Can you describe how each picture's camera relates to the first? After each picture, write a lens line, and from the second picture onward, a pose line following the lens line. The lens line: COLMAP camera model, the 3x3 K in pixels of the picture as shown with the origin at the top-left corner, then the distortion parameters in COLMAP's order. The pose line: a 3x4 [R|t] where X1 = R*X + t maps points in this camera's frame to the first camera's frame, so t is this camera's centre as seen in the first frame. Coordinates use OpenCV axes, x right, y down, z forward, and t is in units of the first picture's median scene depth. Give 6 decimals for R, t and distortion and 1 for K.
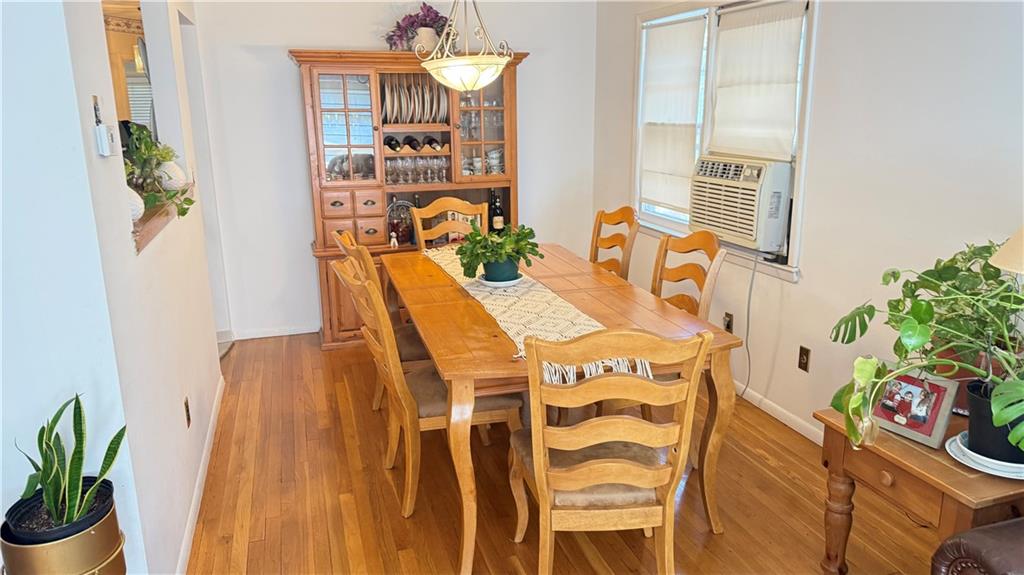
lens RADIAL K [[730.9, 0, 502.6], [0, 730.9, 287.0], [0, 0, 1]] dist [0.043496, -0.033157]
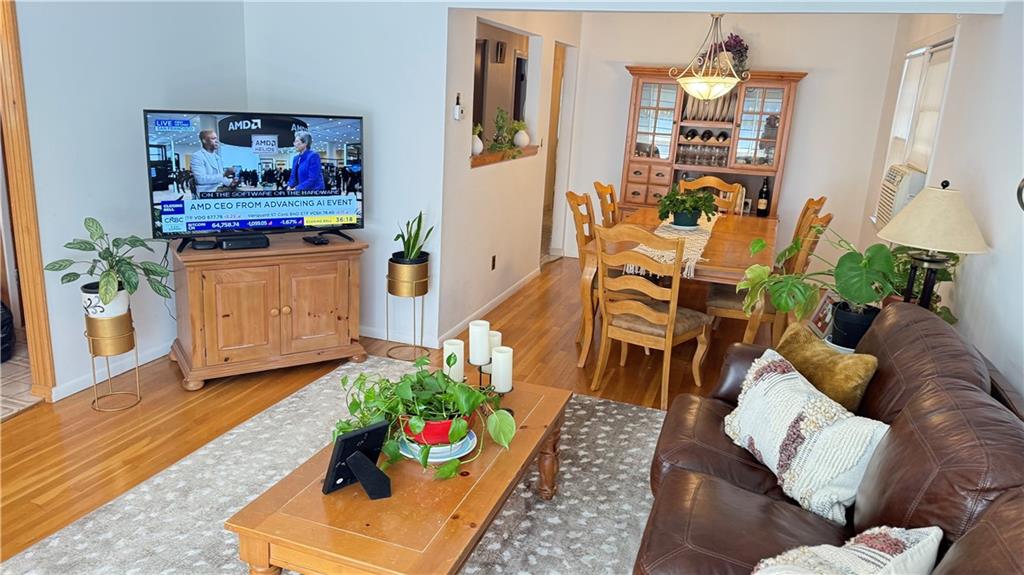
lens RADIAL K [[730.9, 0, 504.3], [0, 730.9, 286.6], [0, 0, 1]] dist [0.043496, -0.033157]
pose [[0.809047, 0.208075, -0.549680, 0.529187], [-0.205586, 0.976343, 0.066990, 0.083725], [0.550616, 0.058808, 0.832685, -0.439689]]
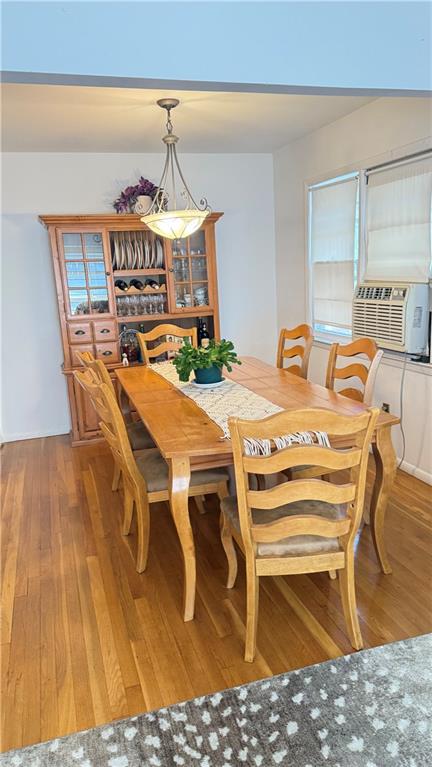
lens RADIAL K [[547.4, 0, 220.6], [0, 547.4, 385.4], [0, 0, 1]] dist [0.043496, -0.033157]
pose [[0.999076, -0.039443, 0.017080, 0.002237], [0.039912, 0.998808, -0.028092, 0.021822], [-0.015951, 0.028747, 0.999459, 0.040202]]
